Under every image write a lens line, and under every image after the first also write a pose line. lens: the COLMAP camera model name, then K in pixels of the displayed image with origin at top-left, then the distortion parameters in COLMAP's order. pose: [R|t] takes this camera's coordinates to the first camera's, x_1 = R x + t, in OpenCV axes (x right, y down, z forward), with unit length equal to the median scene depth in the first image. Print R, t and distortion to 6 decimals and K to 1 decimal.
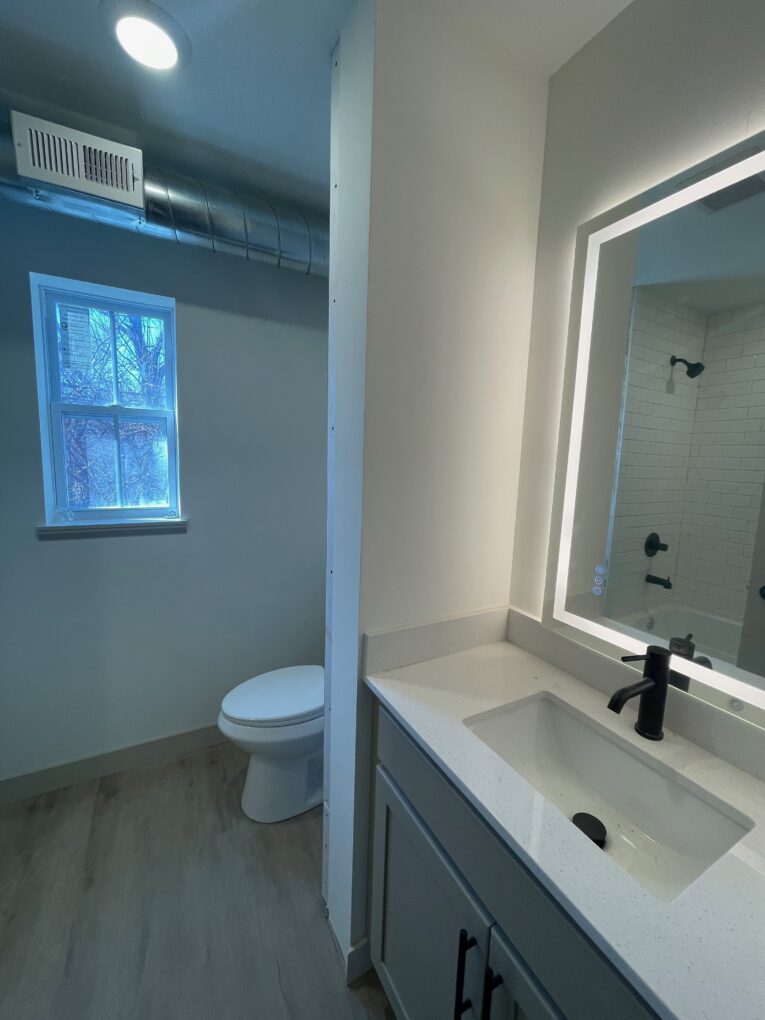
lens RADIAL K [[408.6, 0, 380.6], [0, 408.6, 507.8], [0, 0, 1]] dist [-0.000817, 0.000643]
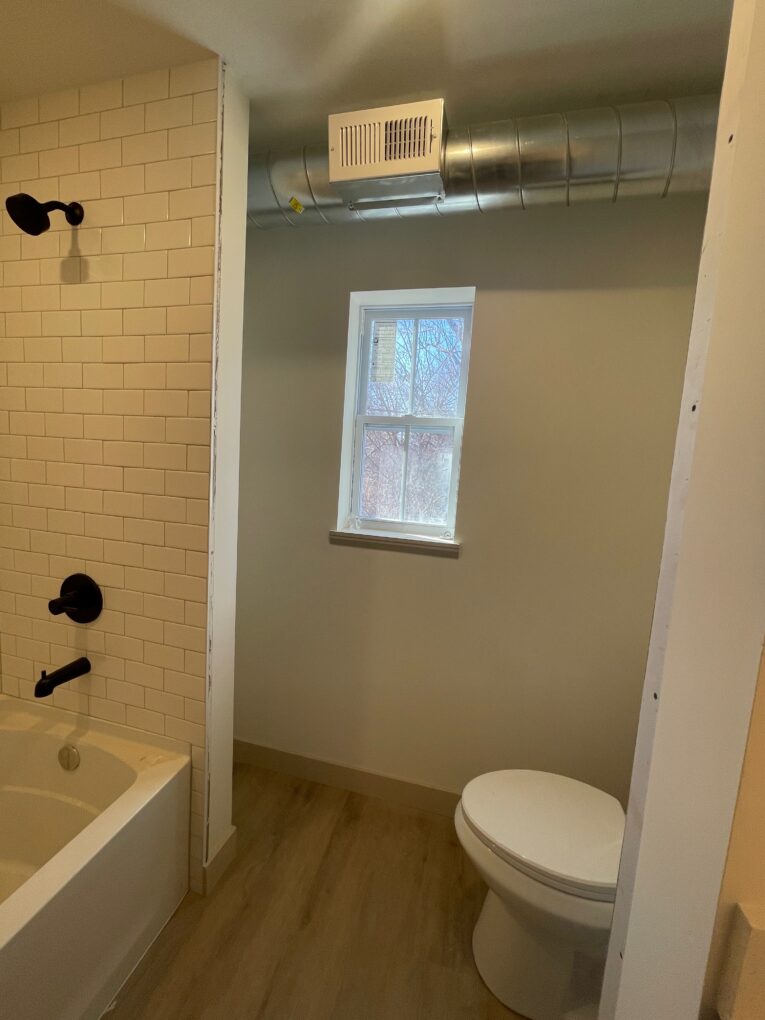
lens RADIAL K [[408.6, 0, 380.6], [0, 408.6, 507.8], [0, 0, 1]] dist [-0.000817, 0.000643]
pose [[0.742752, 0.086327, -0.663978, -0.040315], [-0.123244, 0.992337, -0.008847, -0.018319], [0.658126, 0.088402, 0.747700, 0.268091]]
